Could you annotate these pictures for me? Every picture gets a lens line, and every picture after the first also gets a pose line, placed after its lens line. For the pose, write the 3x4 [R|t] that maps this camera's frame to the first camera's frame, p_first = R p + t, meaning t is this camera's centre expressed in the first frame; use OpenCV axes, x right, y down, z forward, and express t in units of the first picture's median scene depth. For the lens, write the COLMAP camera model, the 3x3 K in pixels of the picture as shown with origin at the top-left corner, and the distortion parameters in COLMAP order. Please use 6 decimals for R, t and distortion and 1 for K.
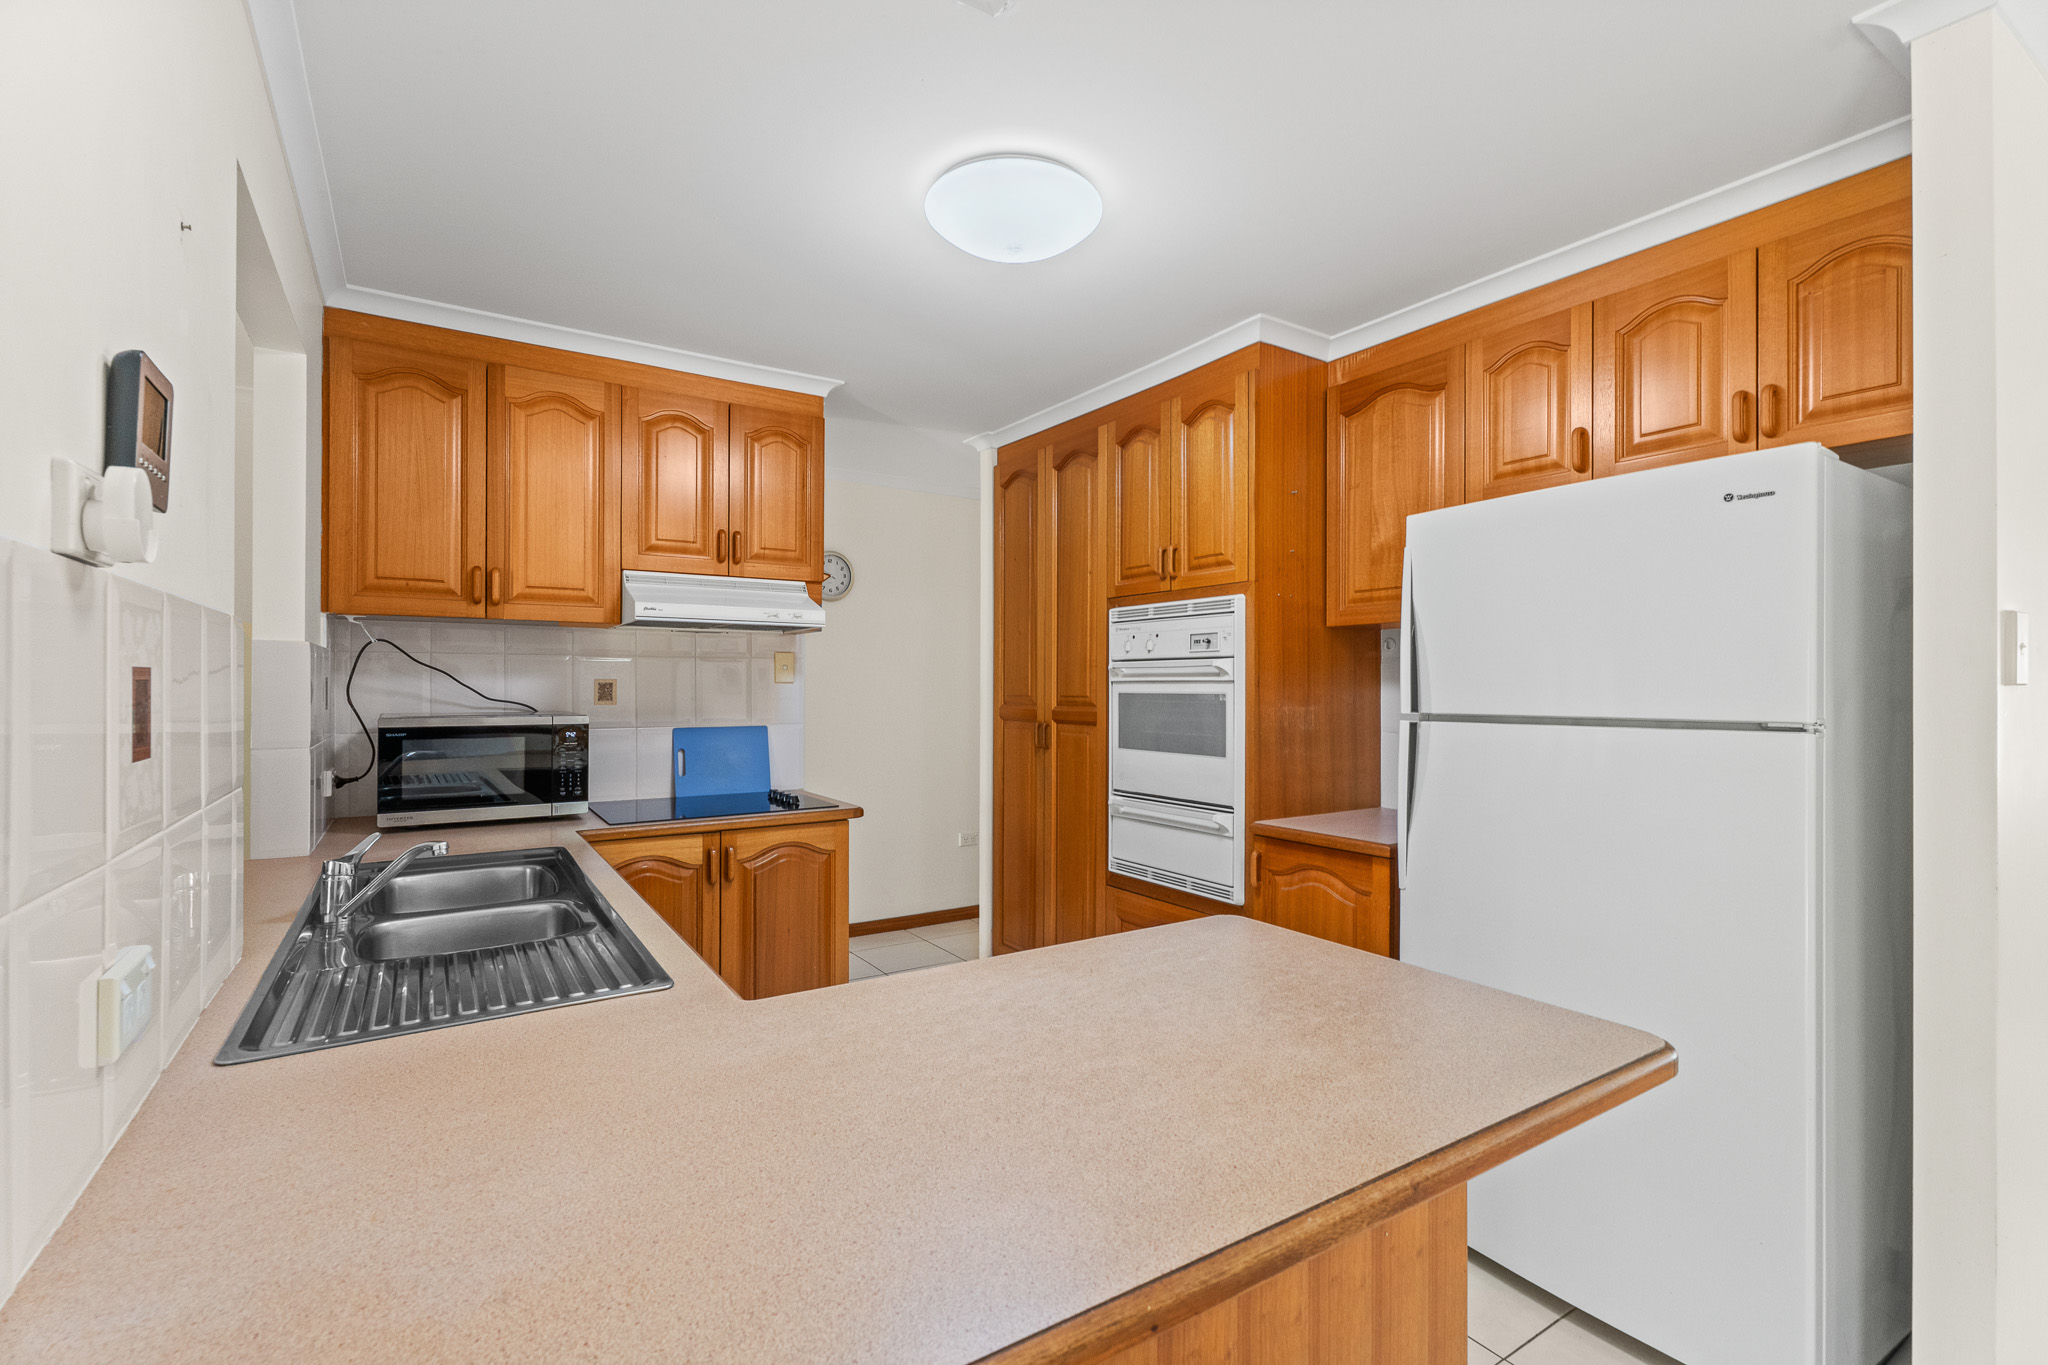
lens RADIAL K [[918.7, 0, 1032.7], [0, 918.7, 677.0], [0, 0, 1]] dist [-0.001126, -0.000120]
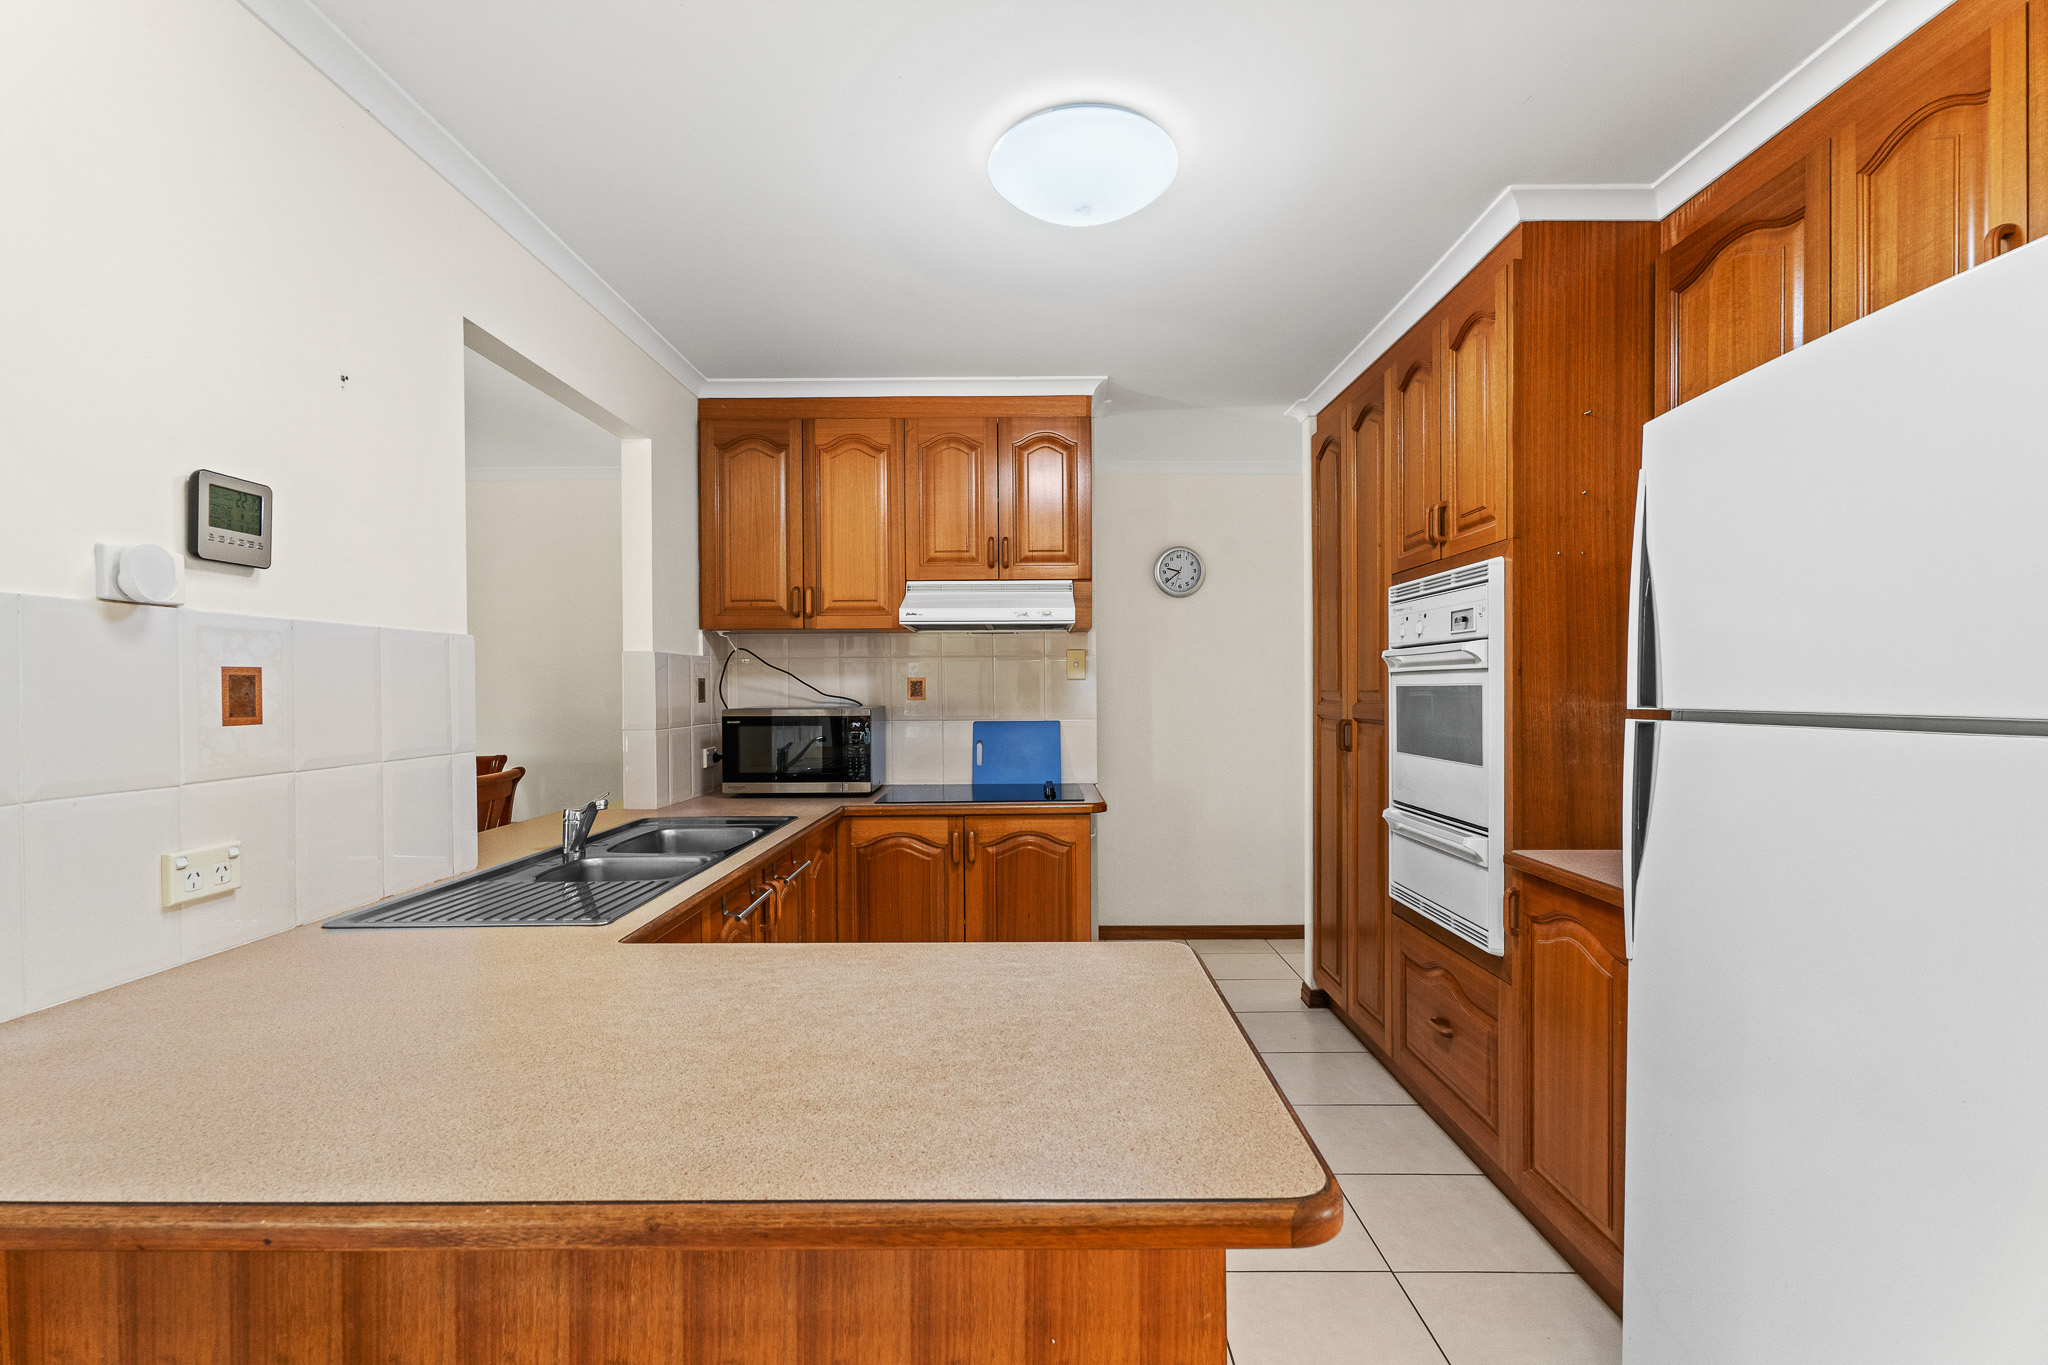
lens RADIAL K [[926.9, 0, 1027.5], [0, 926.9, 695.3], [0, 0, 1]] dist [-0.000169, 0.000231]
pose [[0.834586, -0.002786, -0.550870, 0.324257], [0.013024, 0.999807, 0.014677, 0.010075], [0.550723, -0.019424, 0.834462, 0.125503]]
